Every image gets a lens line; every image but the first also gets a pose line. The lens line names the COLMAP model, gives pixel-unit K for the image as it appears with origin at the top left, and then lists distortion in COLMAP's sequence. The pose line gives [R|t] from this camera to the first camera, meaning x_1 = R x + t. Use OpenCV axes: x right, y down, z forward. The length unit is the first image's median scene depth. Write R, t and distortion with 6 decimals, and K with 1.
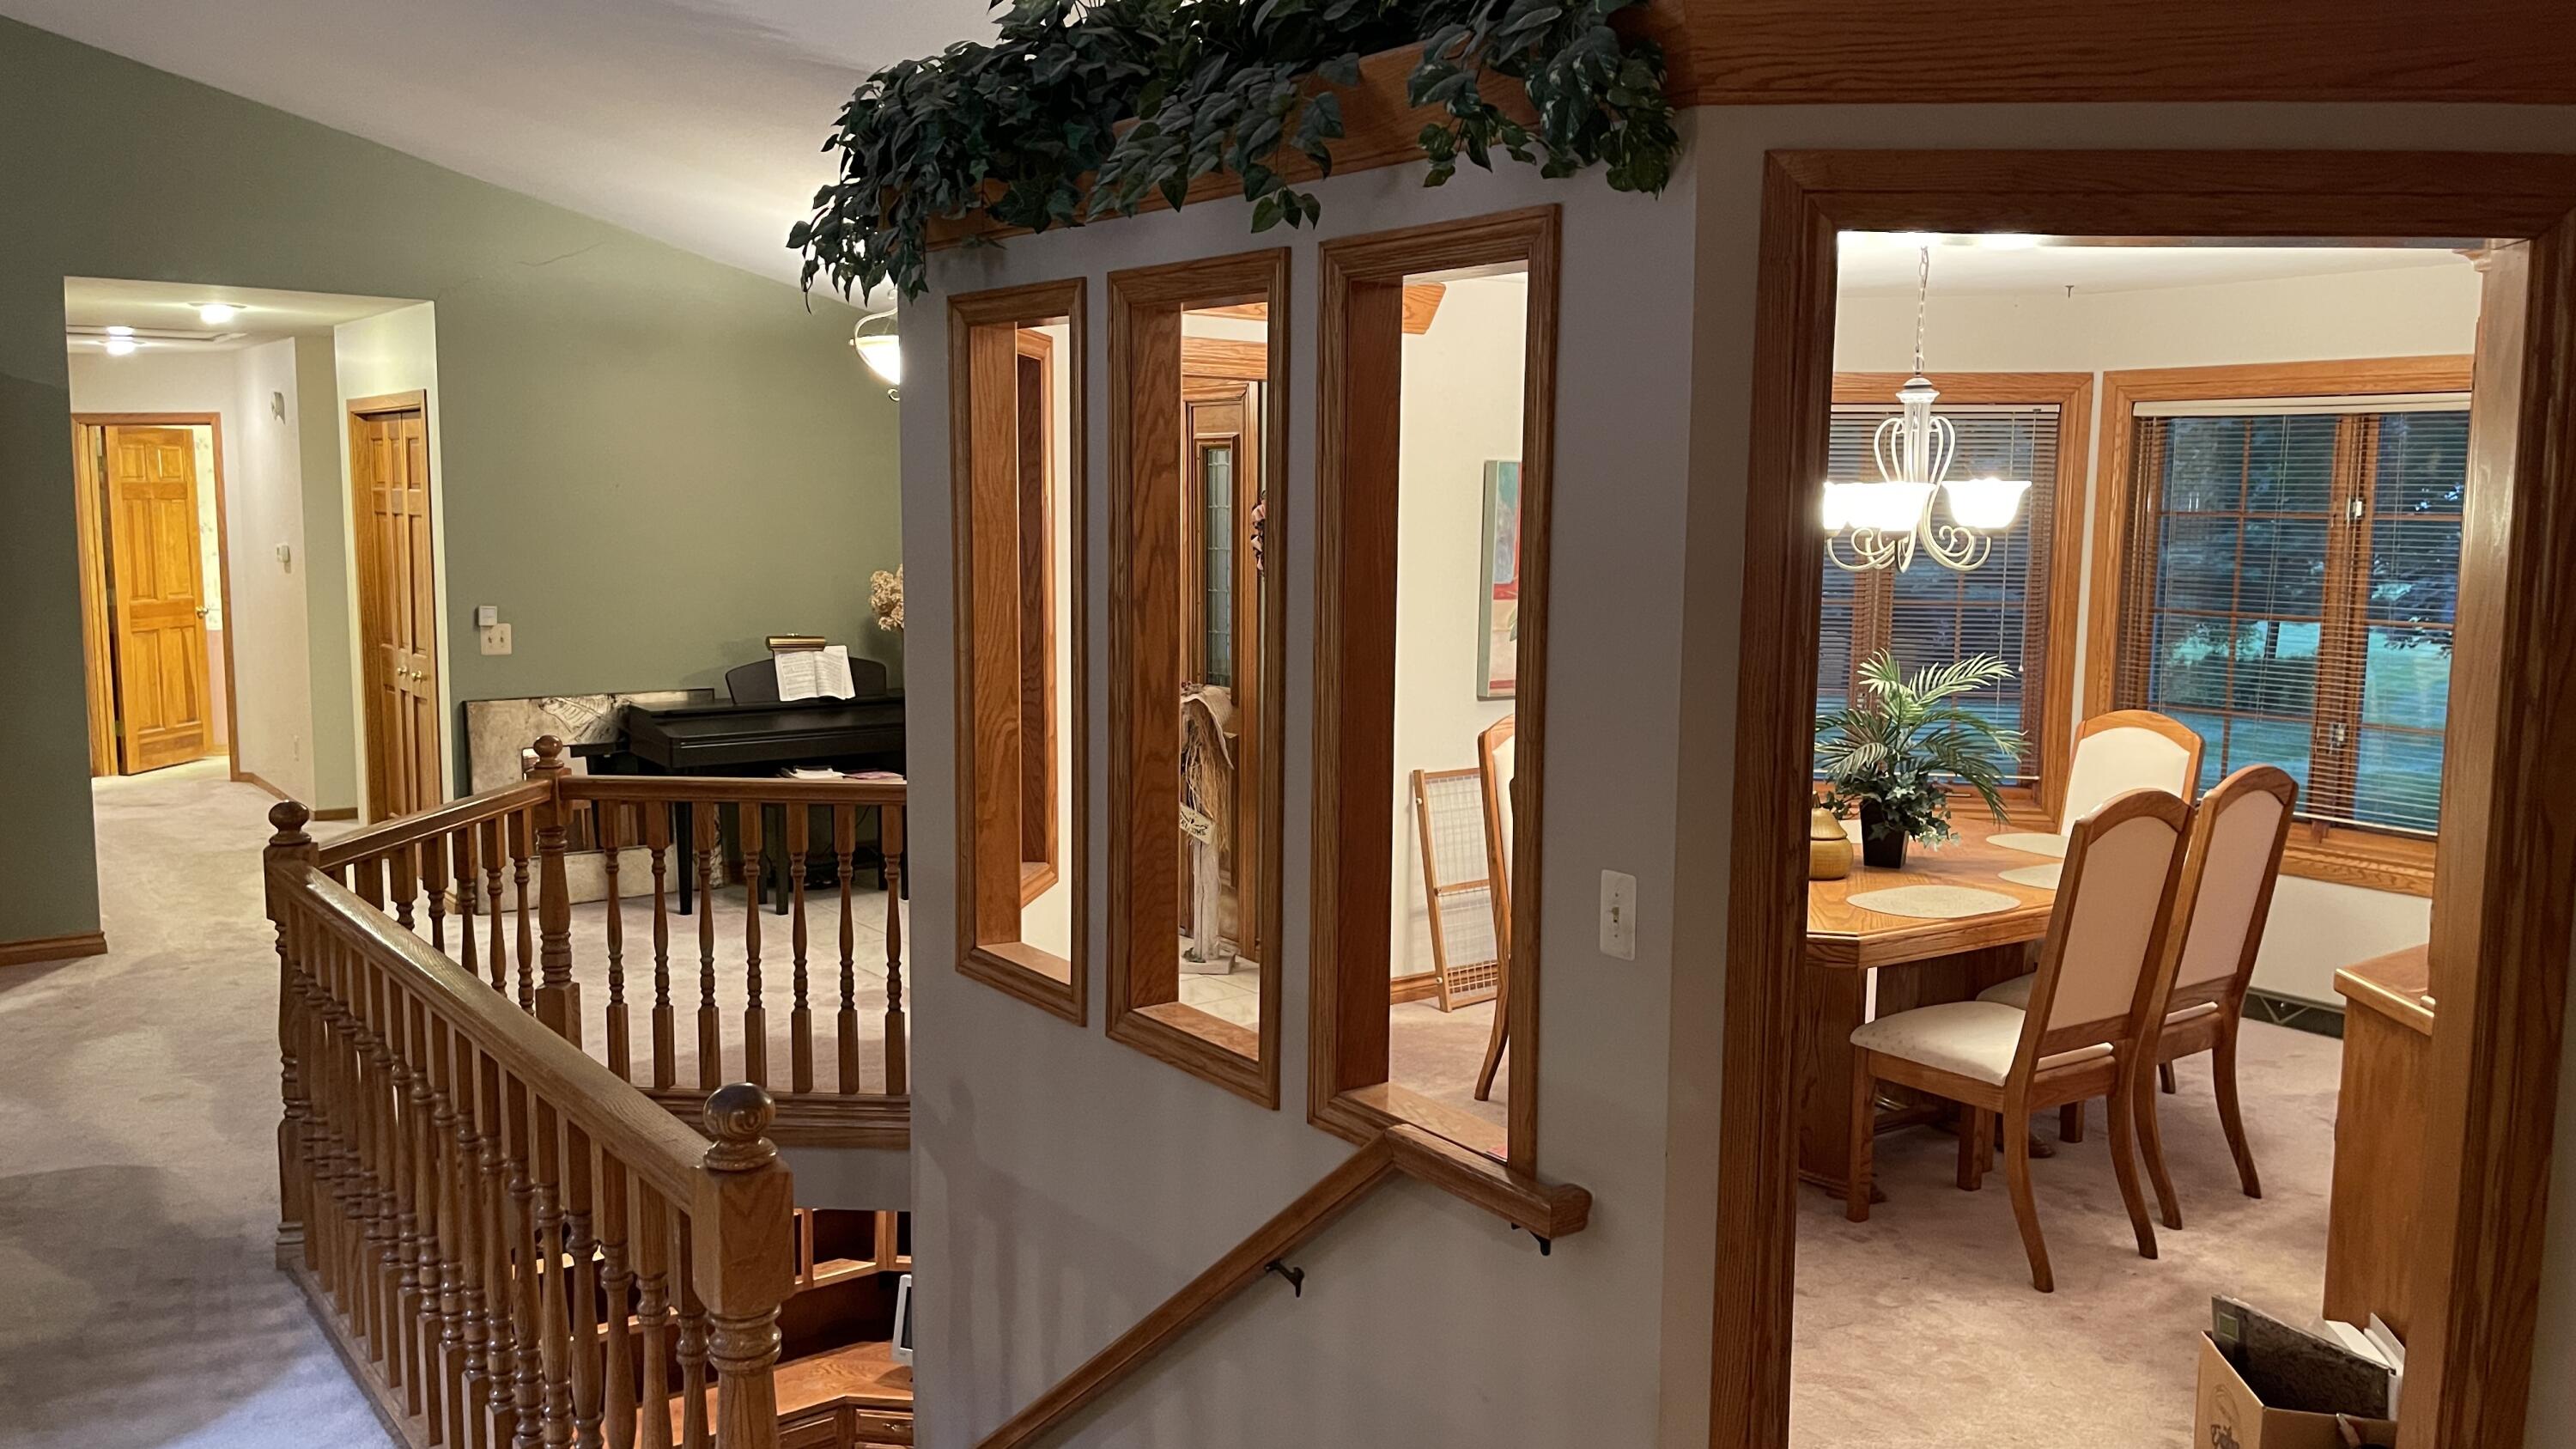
lens RADIAL K [[1948.6, 0, 1286.6], [0, 1948.6, 707.9], [0, 0, 1]] dist [0.071331, -0.091024]
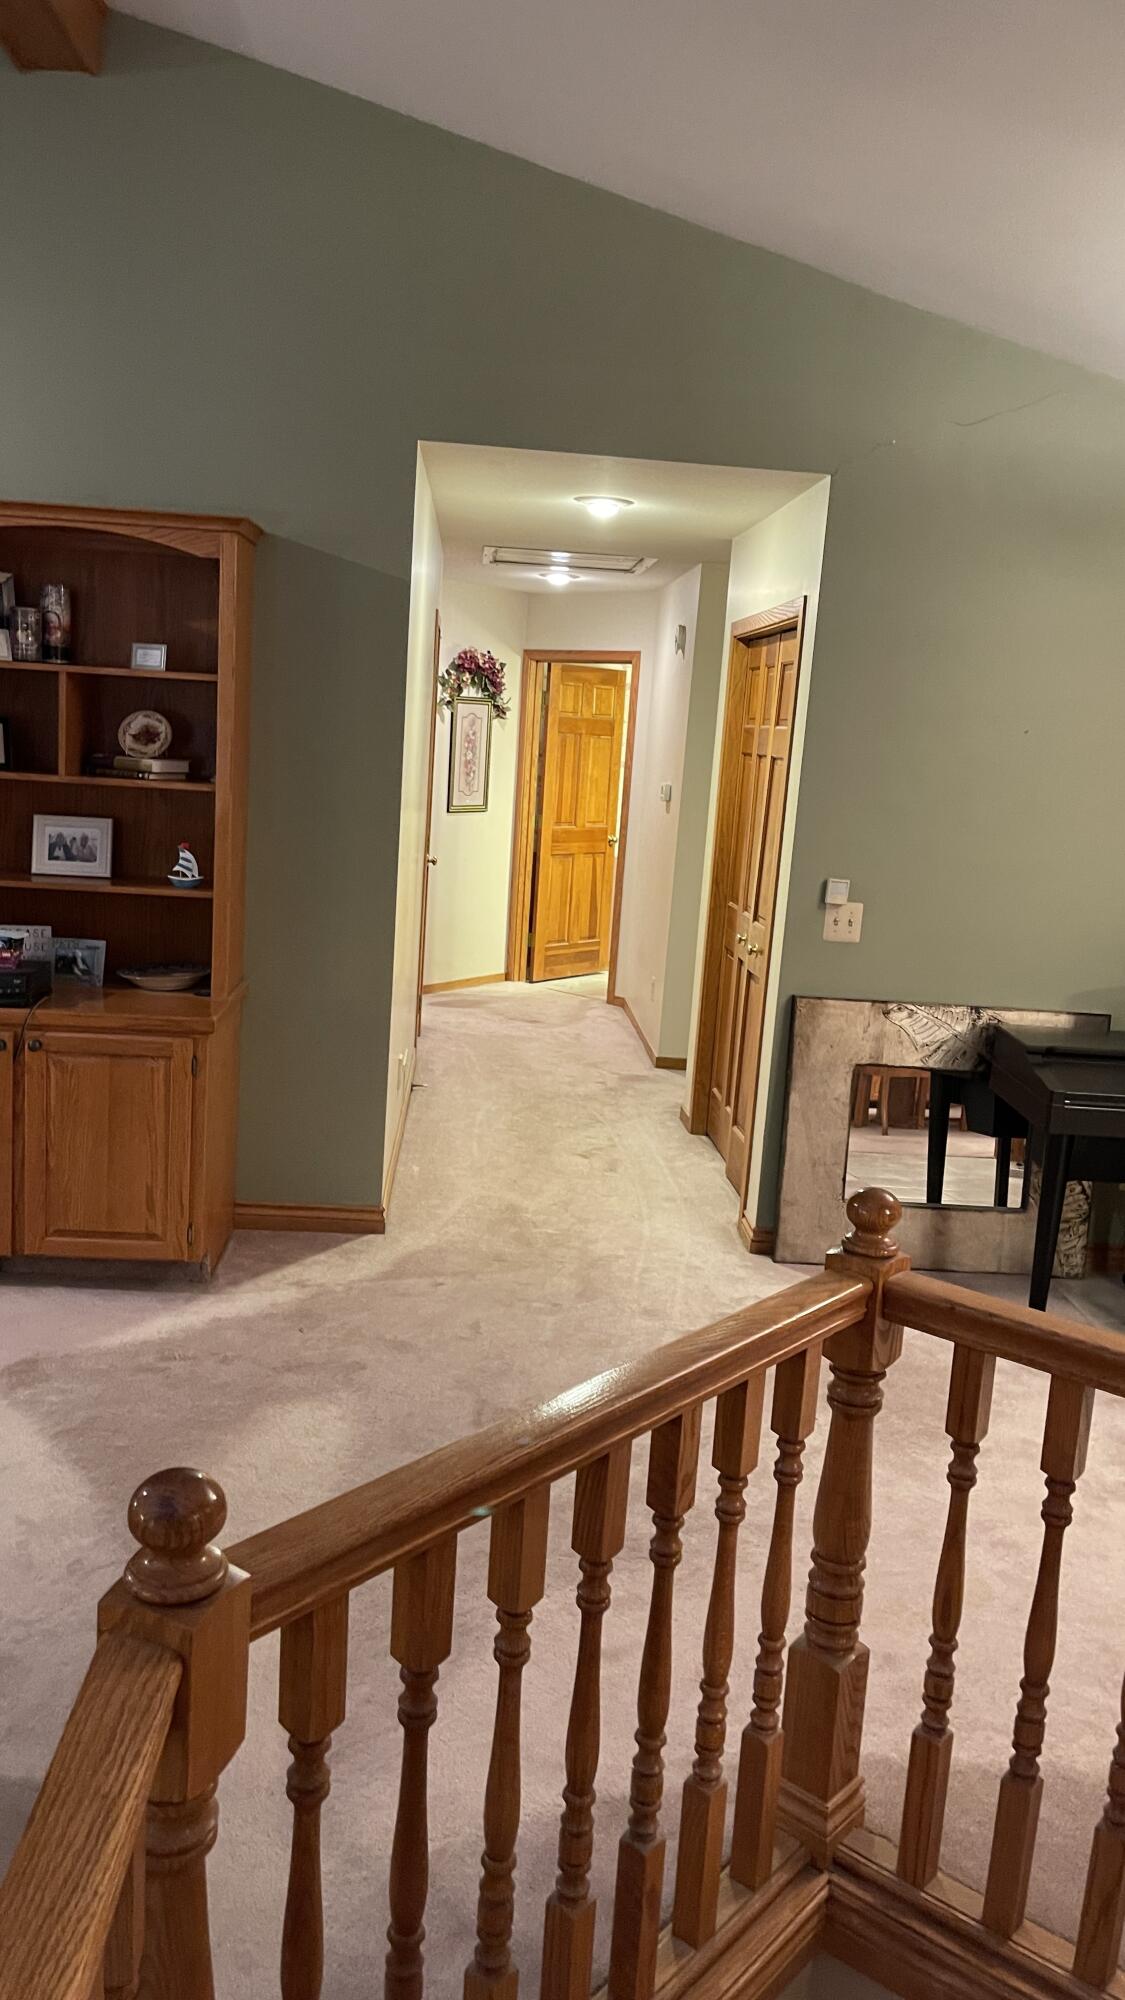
lens RADIAL K [[1512.7, 0, 548.0], [0, 1512.7, 1018.1], [0, 0, 1]] dist [0.071331, -0.091024]
pose [[0.824987, 0.152476, -0.544194, -0.152079], [-0.120958, 0.988242, 0.093524, -0.036328], [0.552056, -0.011331, 0.833730, 0.398349]]
